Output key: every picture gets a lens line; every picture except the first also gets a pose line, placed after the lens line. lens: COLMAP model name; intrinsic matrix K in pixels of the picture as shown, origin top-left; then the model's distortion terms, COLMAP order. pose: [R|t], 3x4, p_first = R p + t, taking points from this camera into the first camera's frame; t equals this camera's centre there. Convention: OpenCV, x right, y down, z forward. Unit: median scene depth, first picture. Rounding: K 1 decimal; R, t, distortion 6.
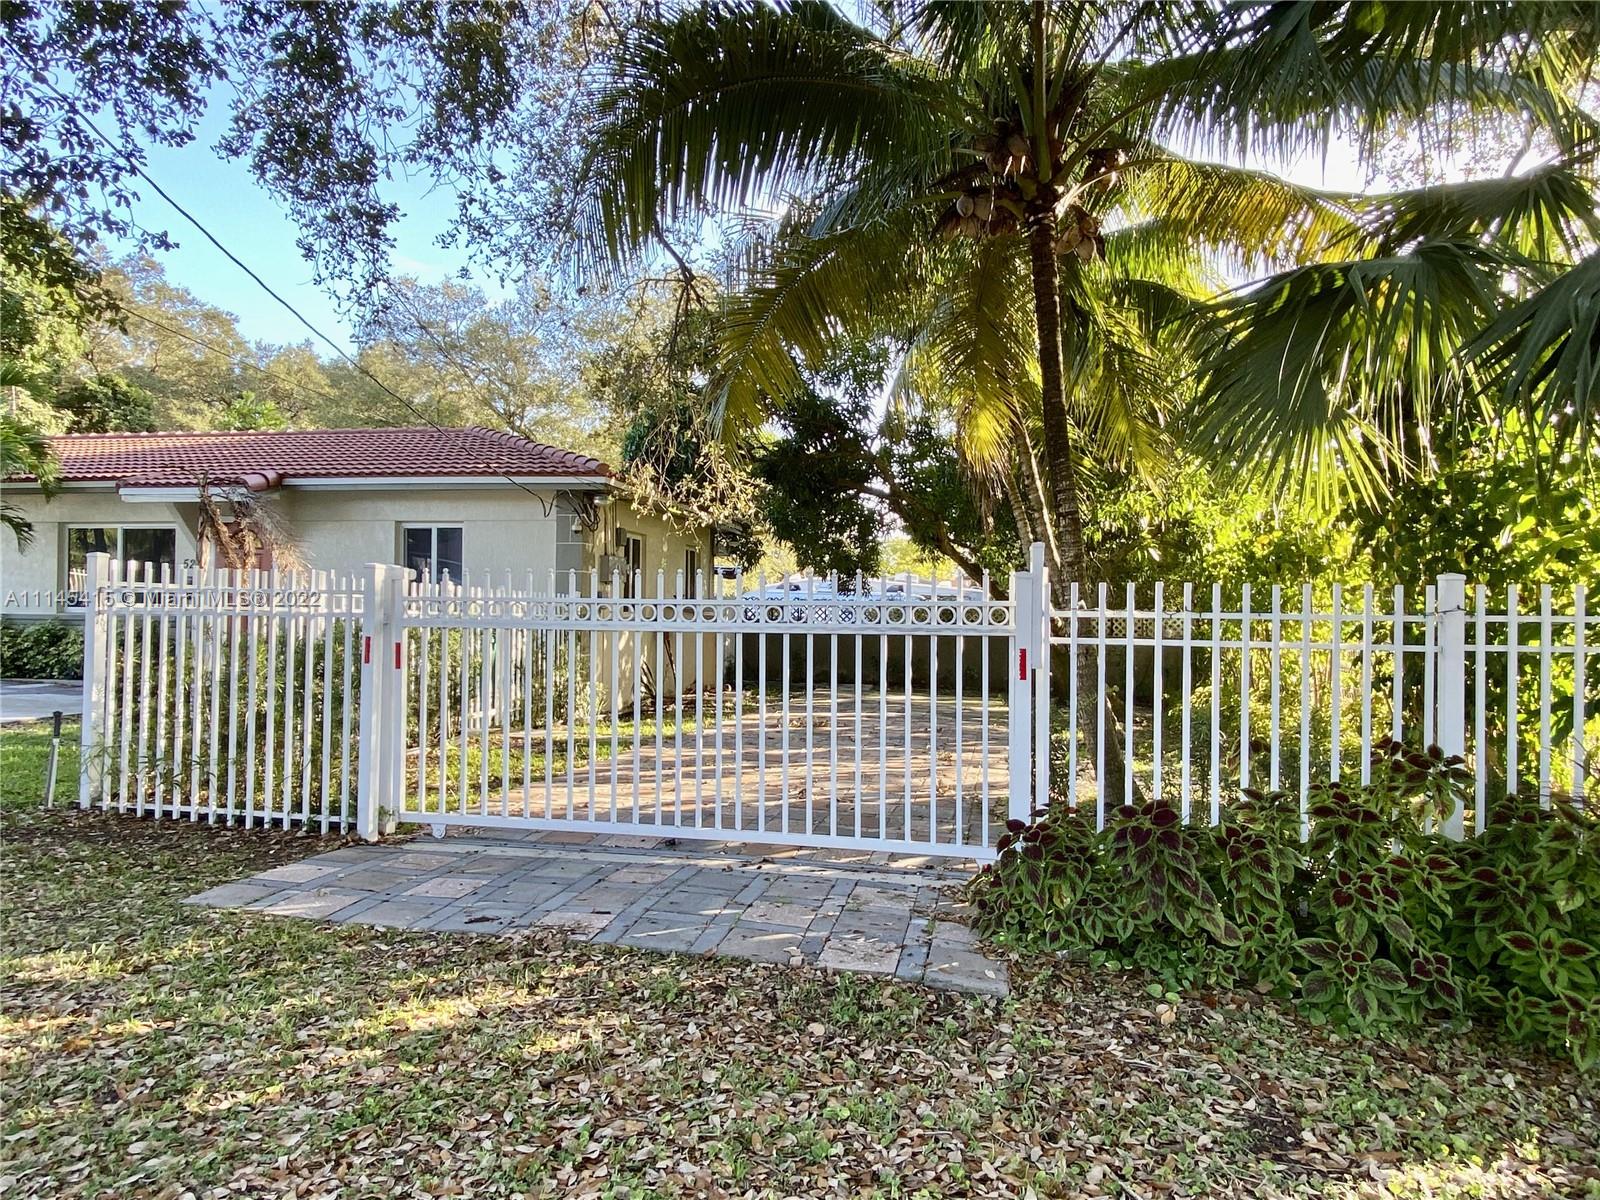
lens RADIAL K [[1223.6, 0, 800.0], [0, 1223.6, 600.0], [0, 0, 1]] dist [0.003331, -0.003841]
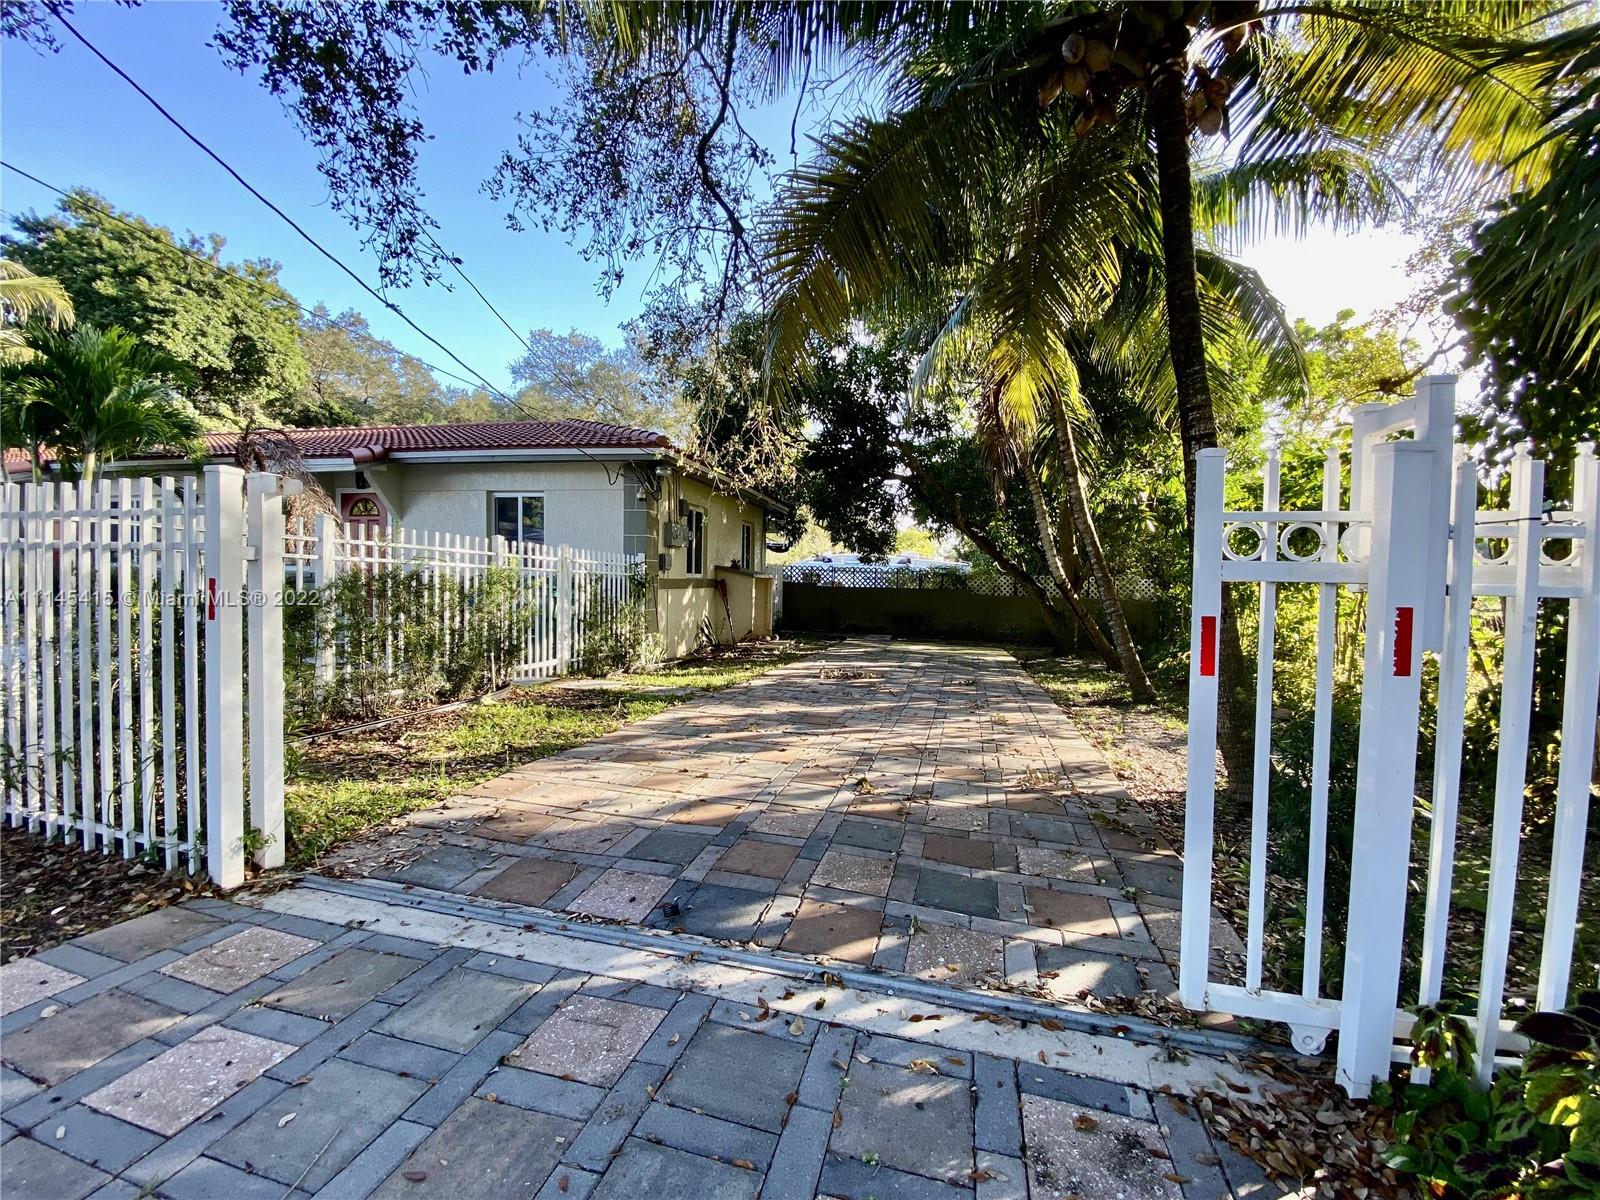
lens RADIAL K [[641.5, 0, 798.7], [0, 641.5, 595.8], [0, 0, 1]] dist [0.012366, -0.015964]
pose [[0.999511, 0.009492, -0.029790, -0.019843], [-0.008792, 0.999684, 0.023552, 0.017389], [0.030004, -0.023278, 0.999279, 0.412465]]
